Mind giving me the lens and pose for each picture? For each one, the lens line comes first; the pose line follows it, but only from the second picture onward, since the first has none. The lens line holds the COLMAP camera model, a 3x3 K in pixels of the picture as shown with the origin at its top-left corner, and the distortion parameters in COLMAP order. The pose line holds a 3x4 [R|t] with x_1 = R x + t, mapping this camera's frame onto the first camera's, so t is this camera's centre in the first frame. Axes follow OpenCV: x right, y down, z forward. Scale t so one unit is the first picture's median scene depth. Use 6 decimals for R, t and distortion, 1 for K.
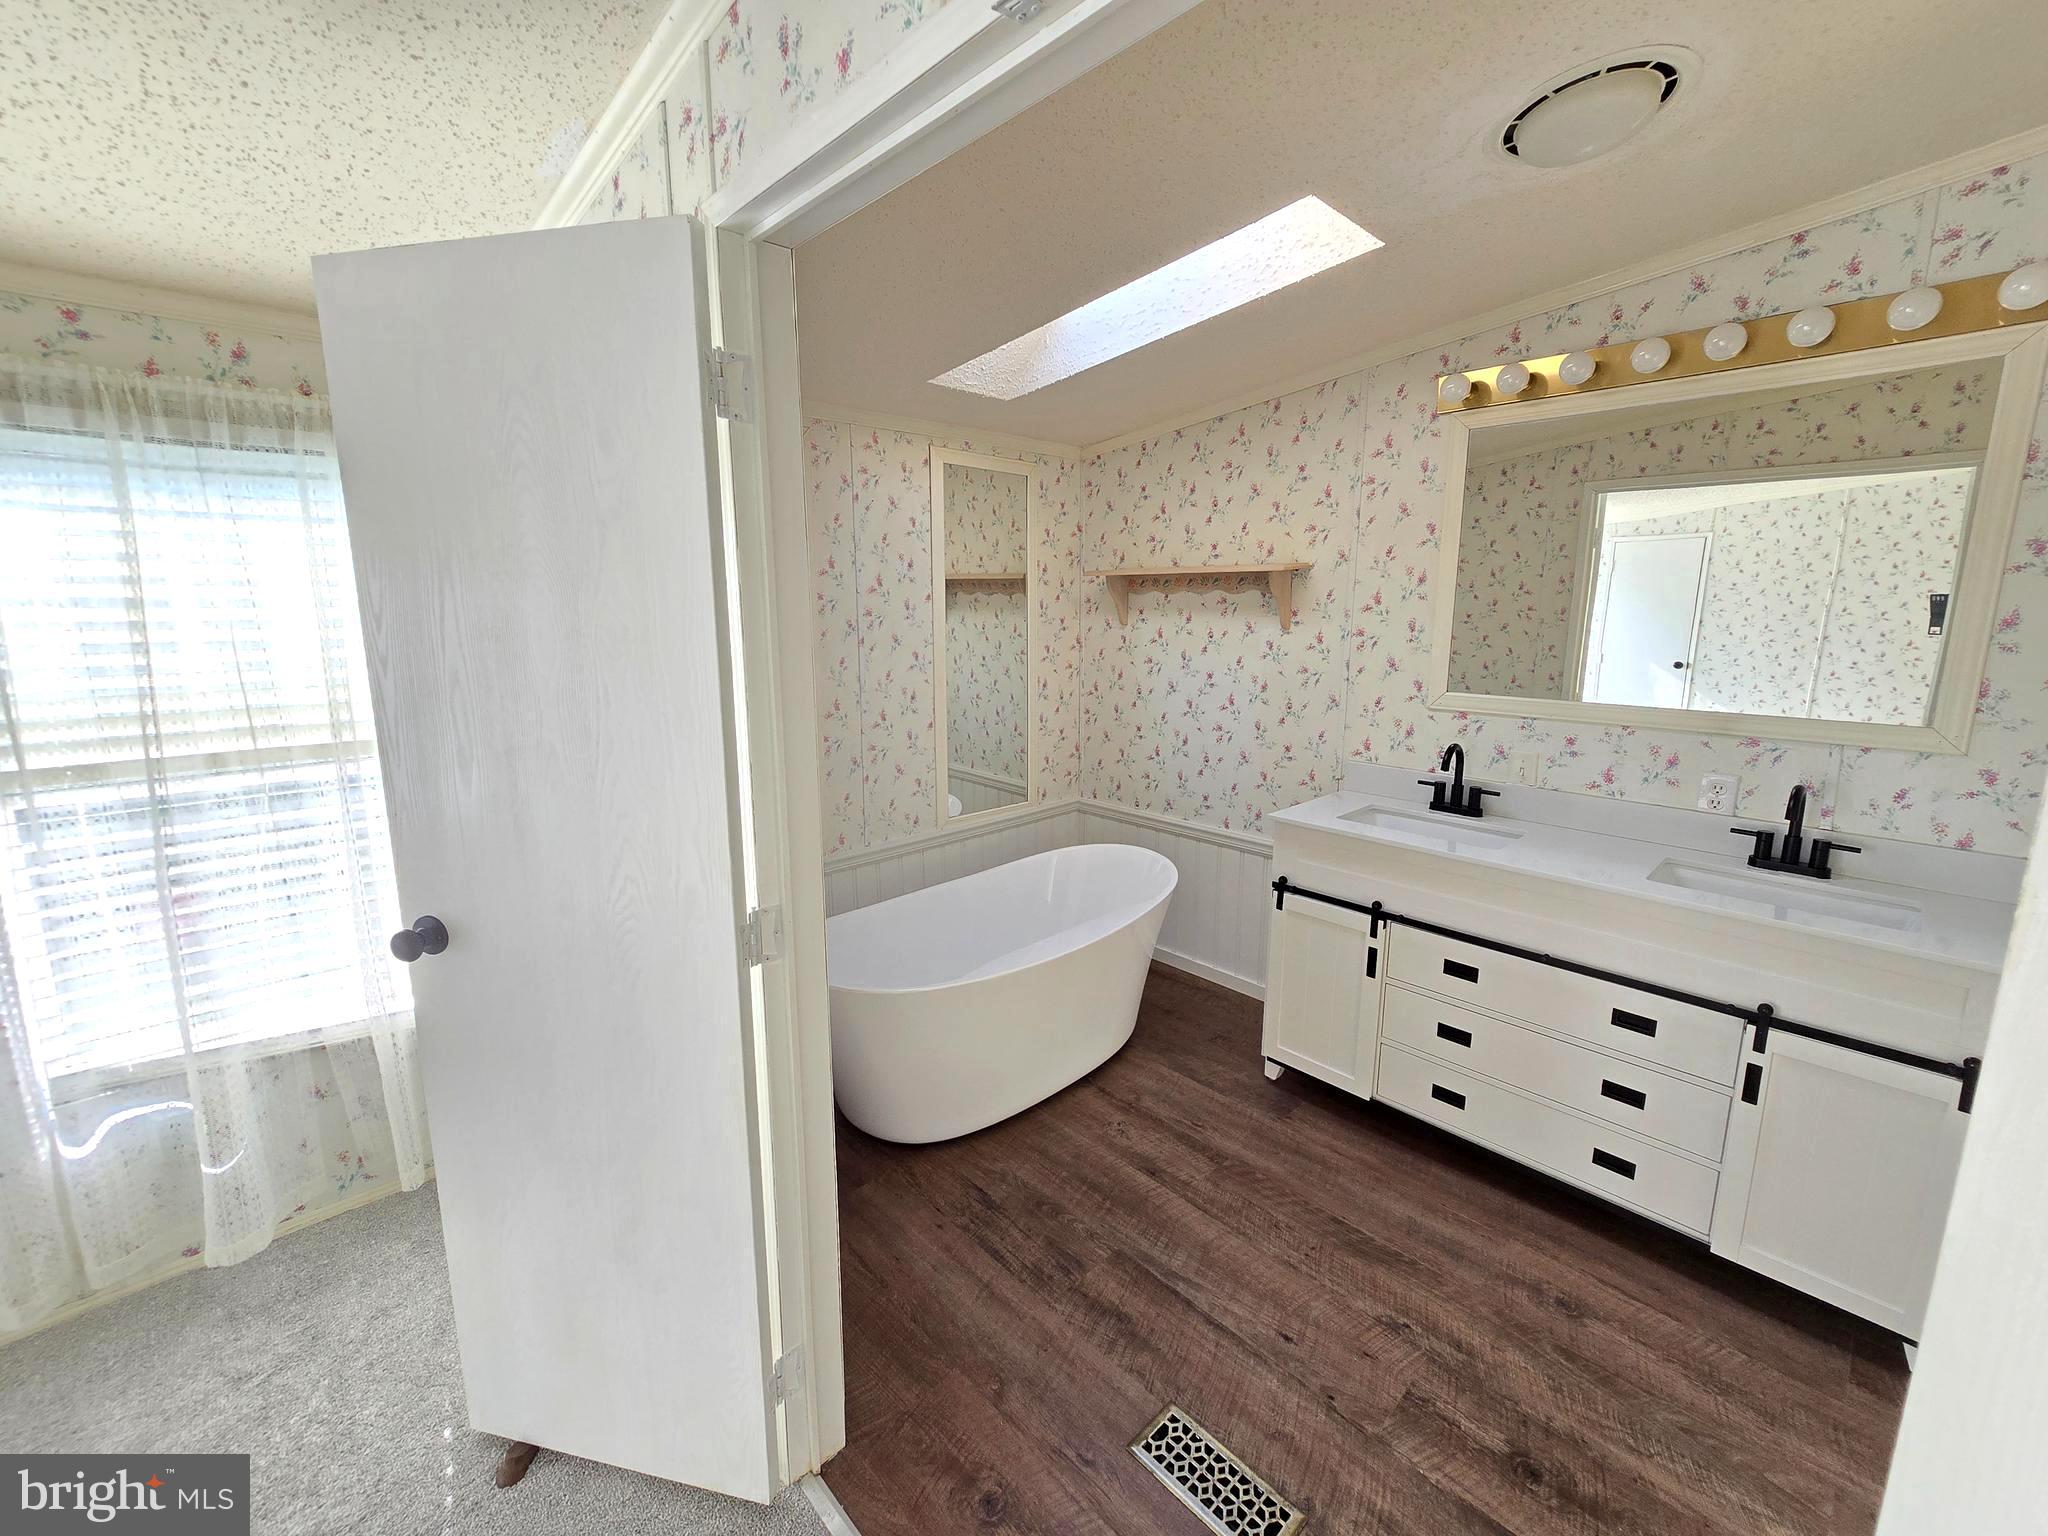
lens RADIAL K [[843.5, 0, 1015.7], [0, 843.5, 751.2], [0, 0, 1]] dist [-0.006151, 0.001590]
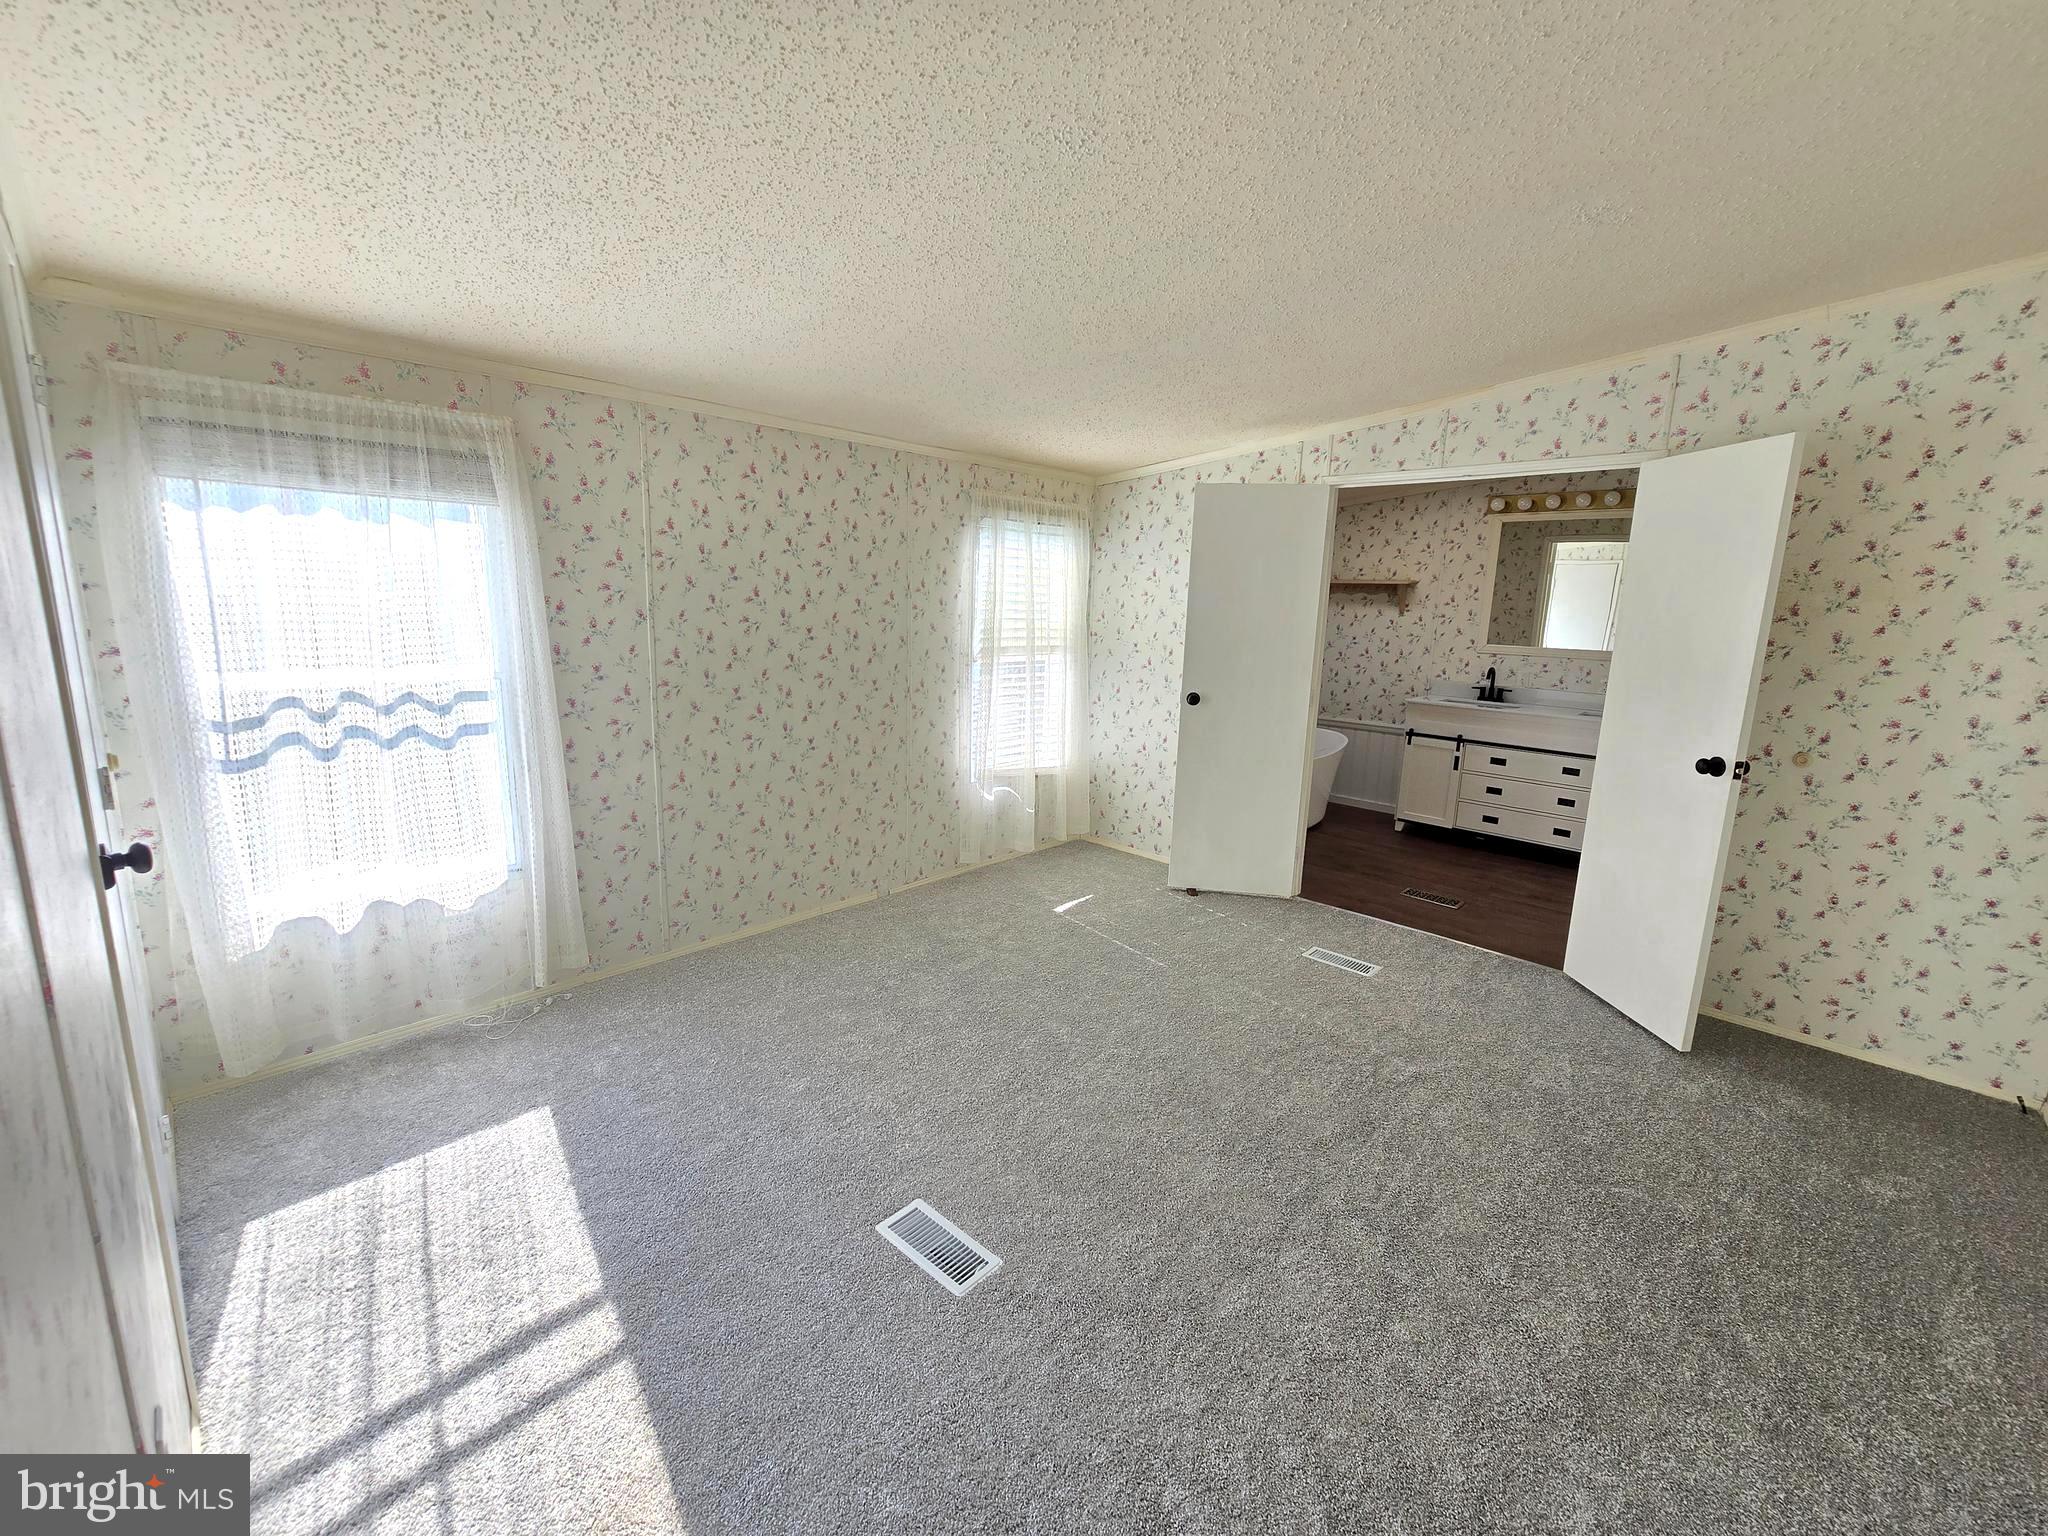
lens RADIAL K [[843.5, 0, 1011.2], [0, 843.5, 754.8], [0, 0, 1]] dist [-0.006151, 0.001590]
pose [[0.998353, 0.018641, 0.054251, -0.846987], [-0.018915, 0.999811, 0.004542, 0.236165], [-0.054156, -0.005561, 0.998517, -1.121381]]
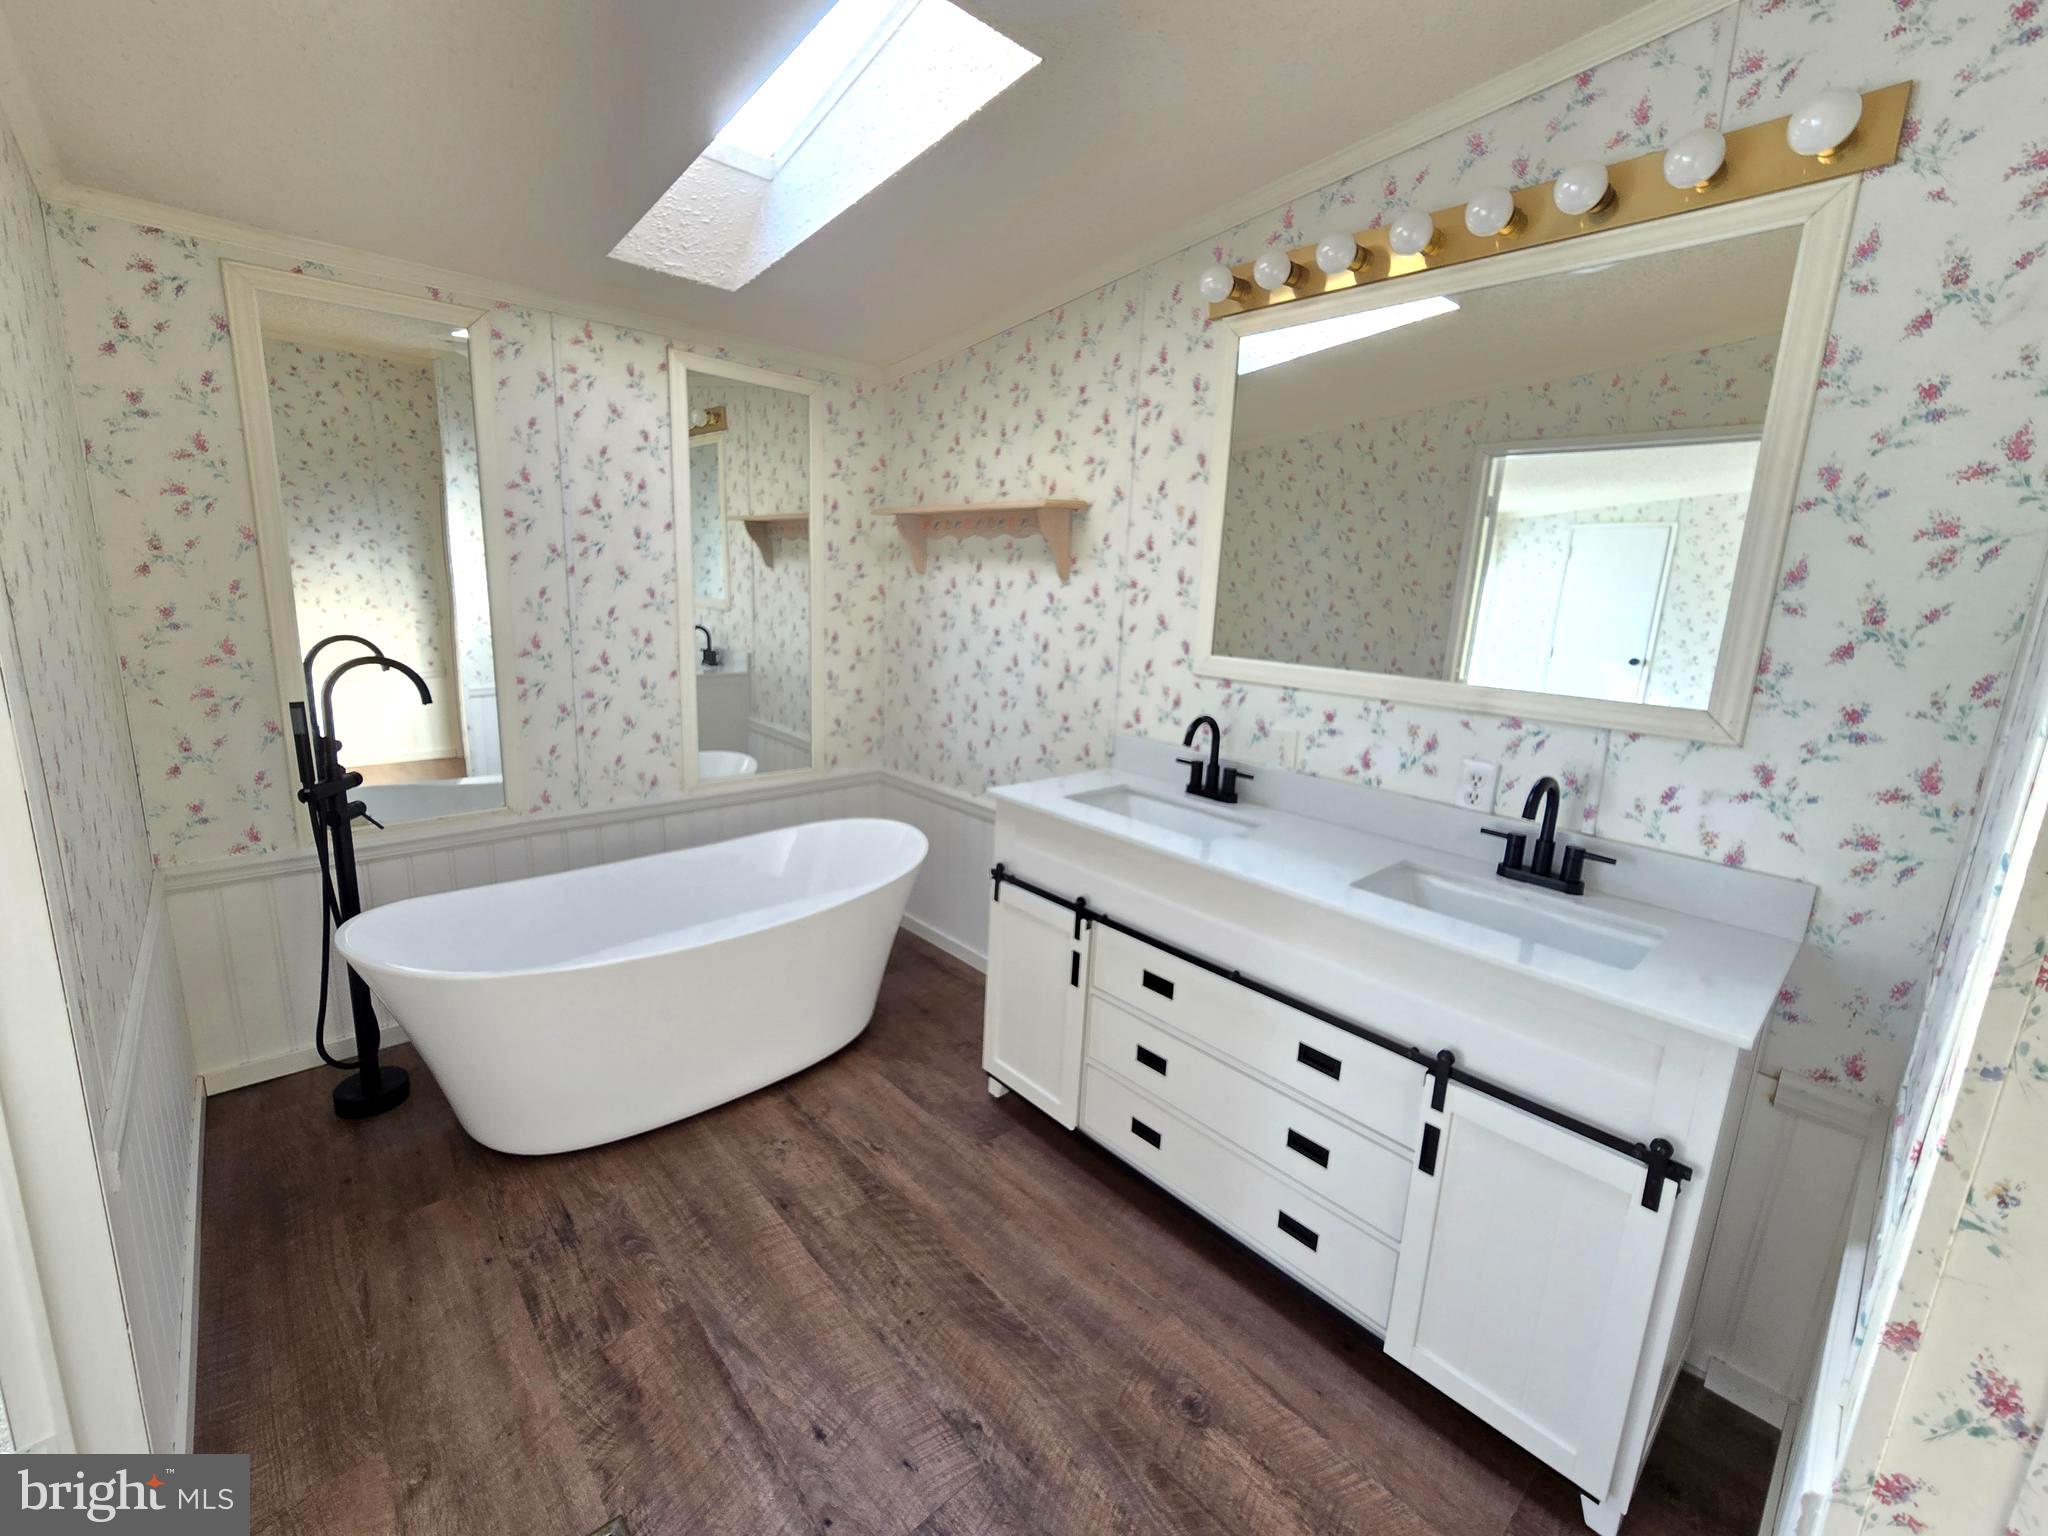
lens RADIAL K [[843.5, 0, 1019.2], [0, 843.5, 752.0], [0, 0, 1]] dist [-0.006151, 0.001590]
pose [[0.998848, 0.047756, -0.004709, 0.353038], [-0.047636, 0.998604, 0.022802, 0.018225], [0.005792, -0.022552, 0.999729, 0.160617]]
